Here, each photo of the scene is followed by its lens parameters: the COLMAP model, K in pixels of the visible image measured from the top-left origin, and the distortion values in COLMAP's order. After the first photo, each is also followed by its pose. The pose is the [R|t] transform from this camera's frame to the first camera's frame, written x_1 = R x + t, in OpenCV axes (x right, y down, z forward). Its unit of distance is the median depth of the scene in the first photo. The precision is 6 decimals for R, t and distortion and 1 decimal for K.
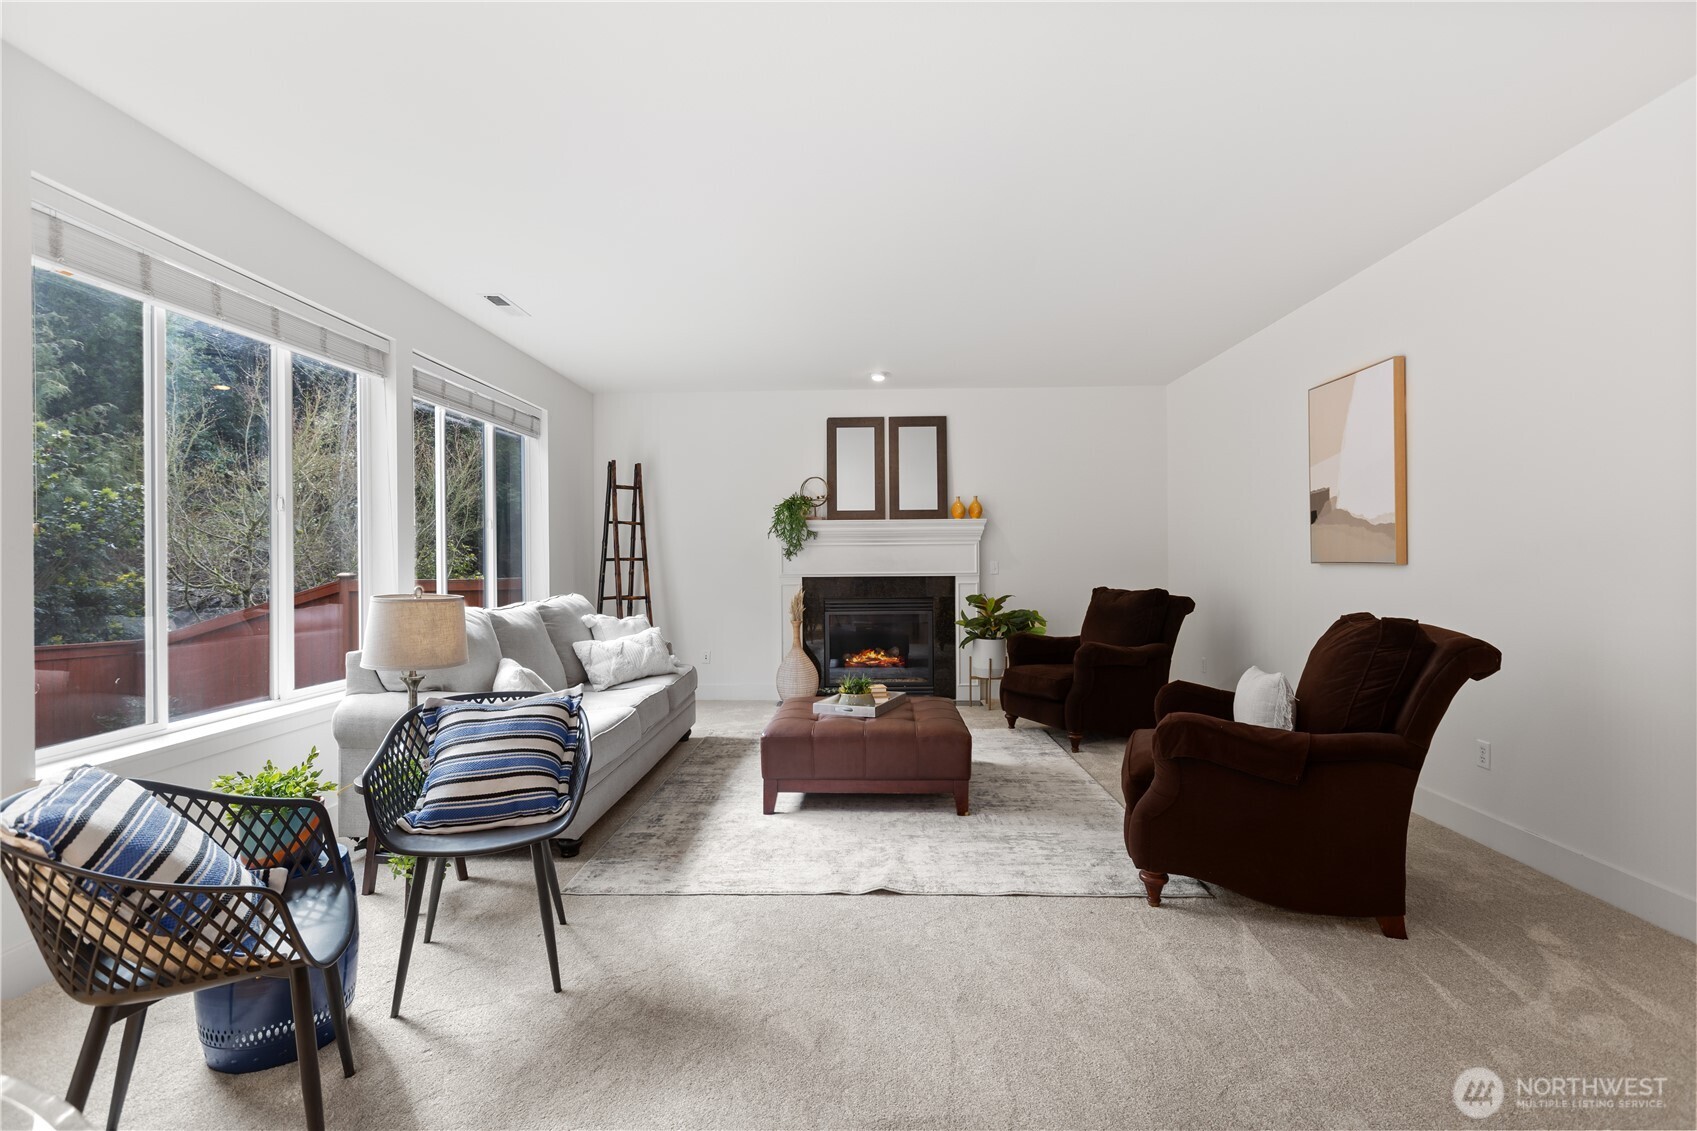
lens RADIAL K [[792.1, 0, 854.8], [0, 792.1, 563.4], [0, 0, 1]] dist [-0.002778, -0.000494]
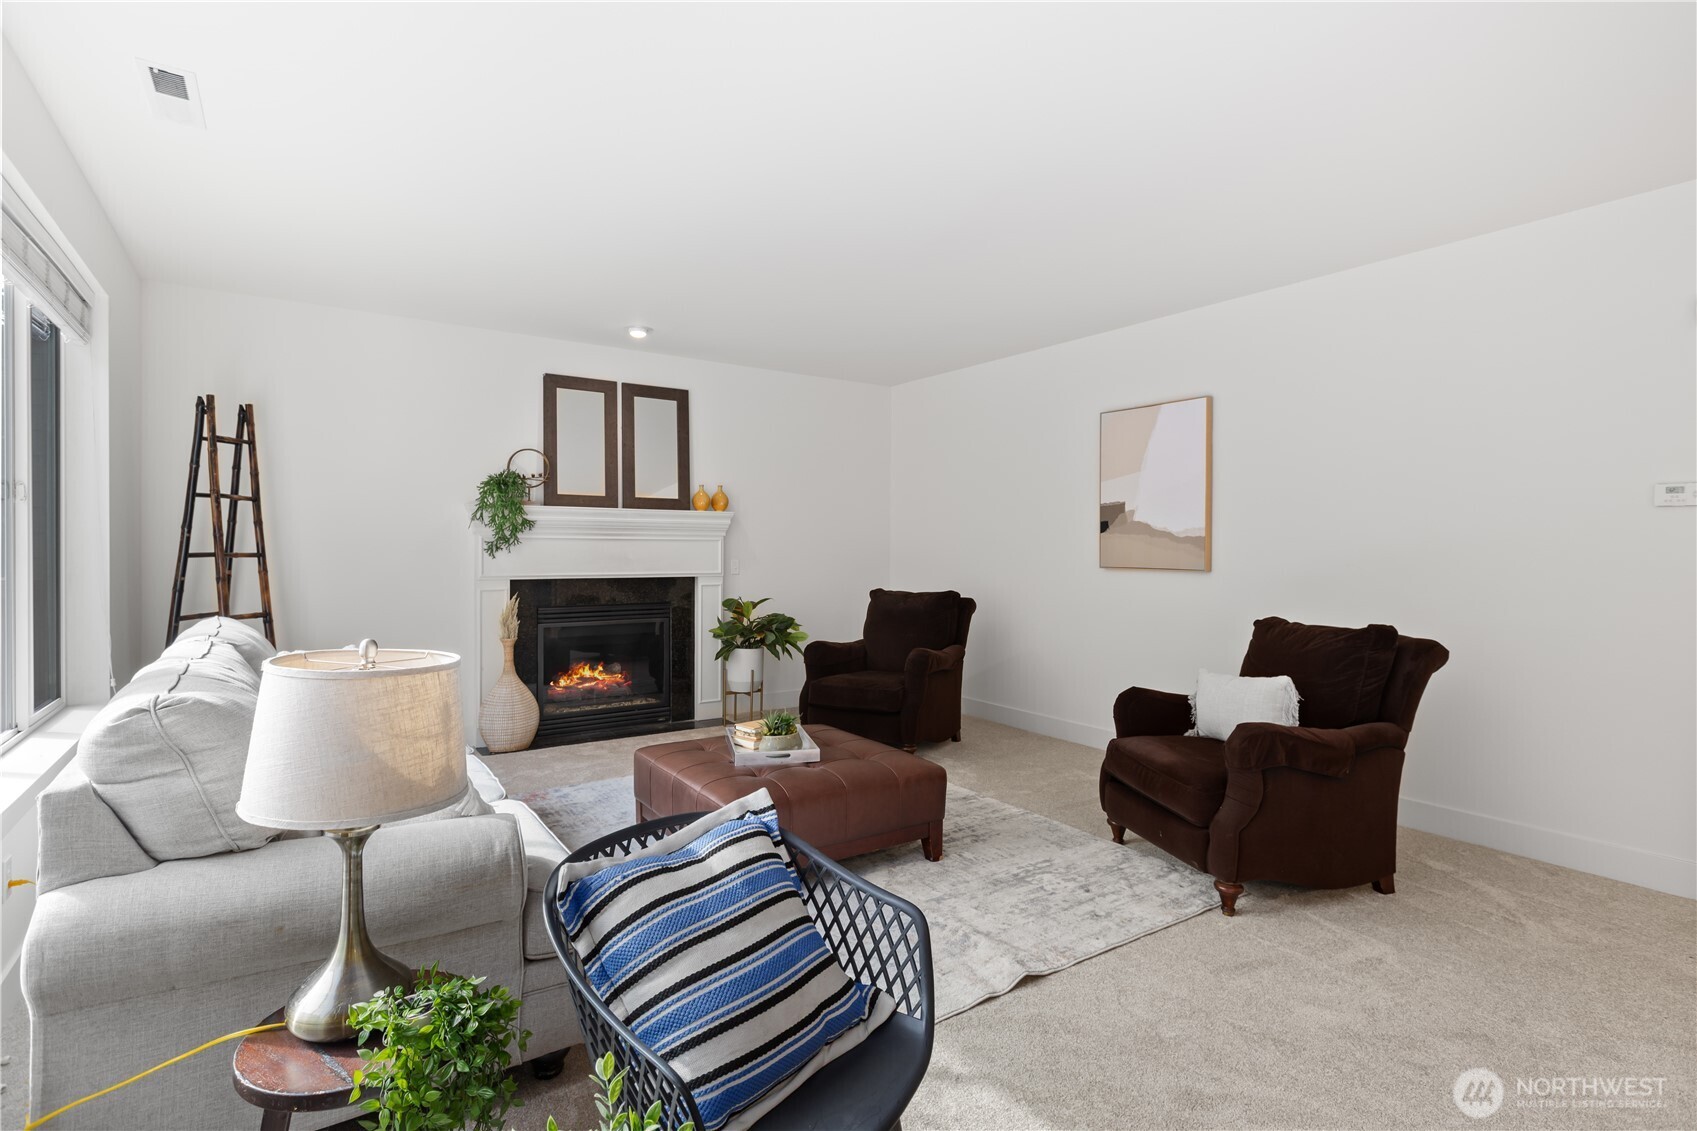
lens RADIAL K [[815.7, 0, 849.7], [0, 815.7, 561.5], [0, 0, 1]] dist [-0.003546, -0.000432]
pose [[0.812102, 0.003394, 0.583506, -0.273642], [-0.010657, 0.999903, 0.009017, -0.011326], [-0.583419, -0.013541, 0.812059, 0.191604]]
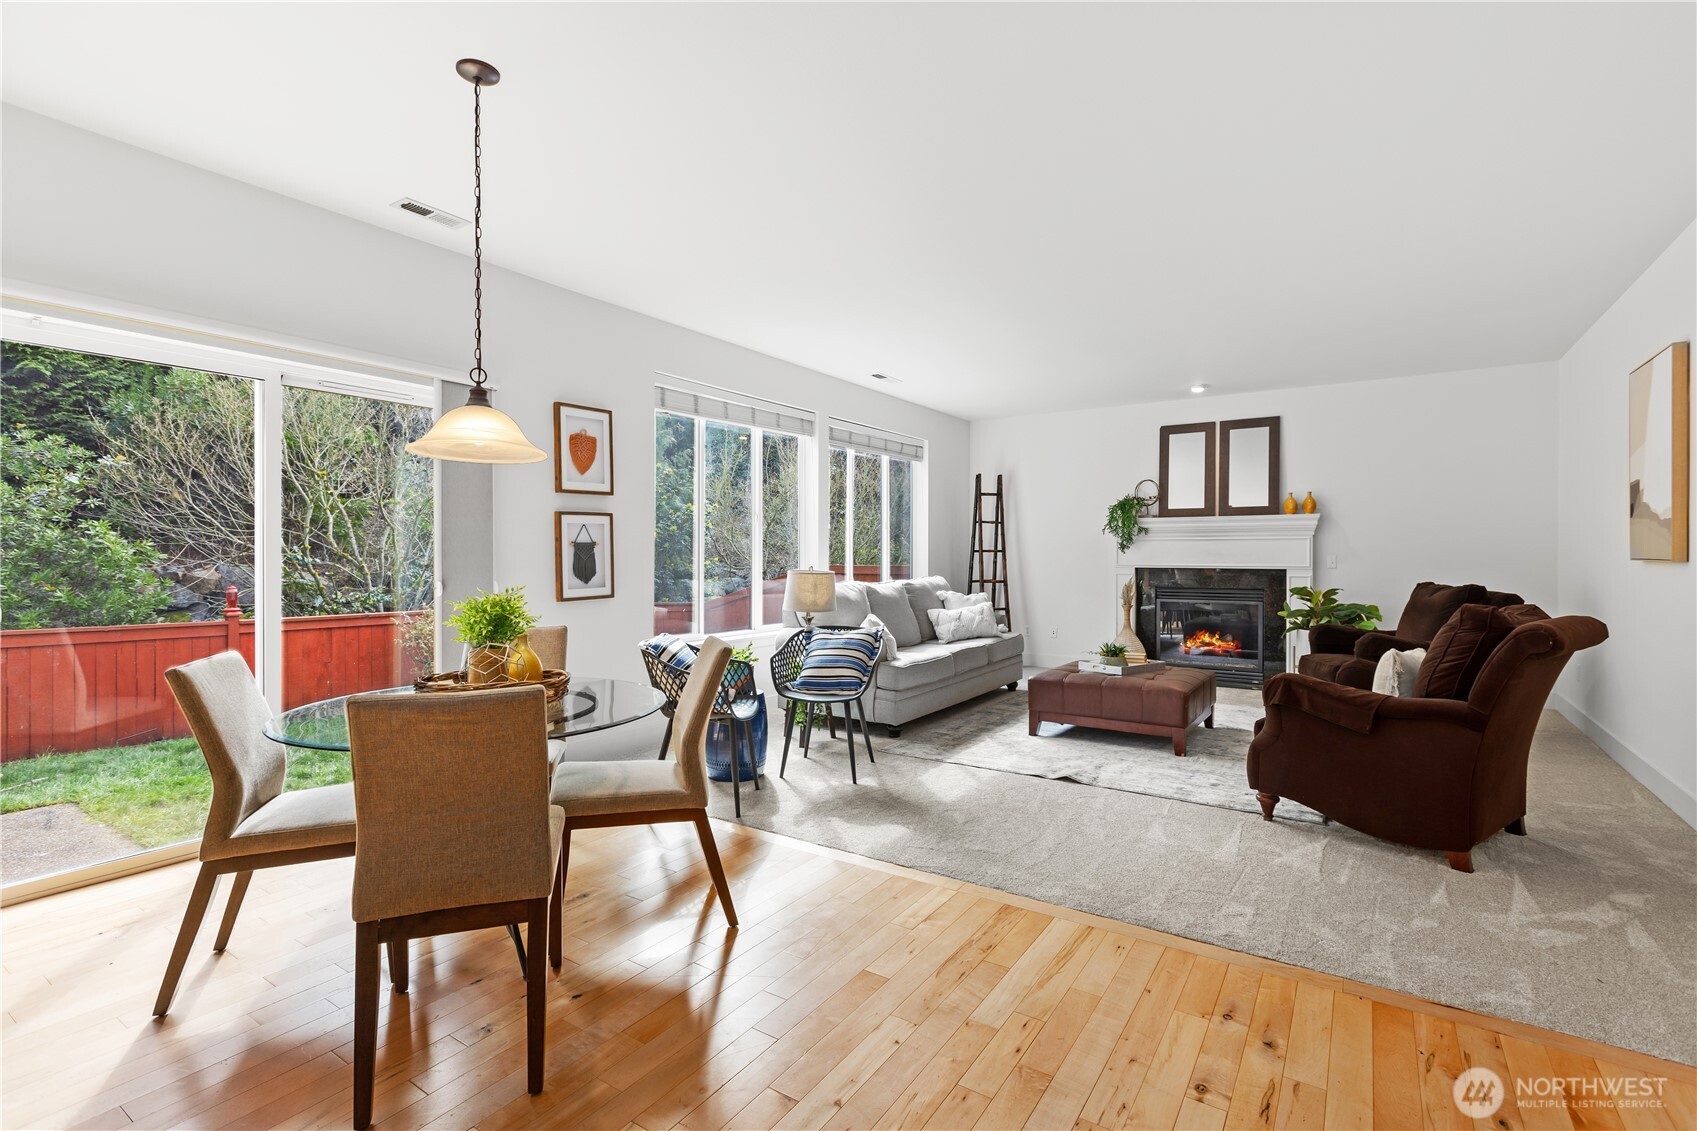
lens RADIAL K [[793.1, 0, 848.0], [0, 793.1, 560.5], [0, 0, 1]] dist [-0.001866, -0.000025]
pose [[0.843346, 0.013016, -0.537213, 0.212738], [-0.009370, 0.999911, 0.009517, 0.000172], [0.537289, -0.002992, 0.843393, -0.202617]]
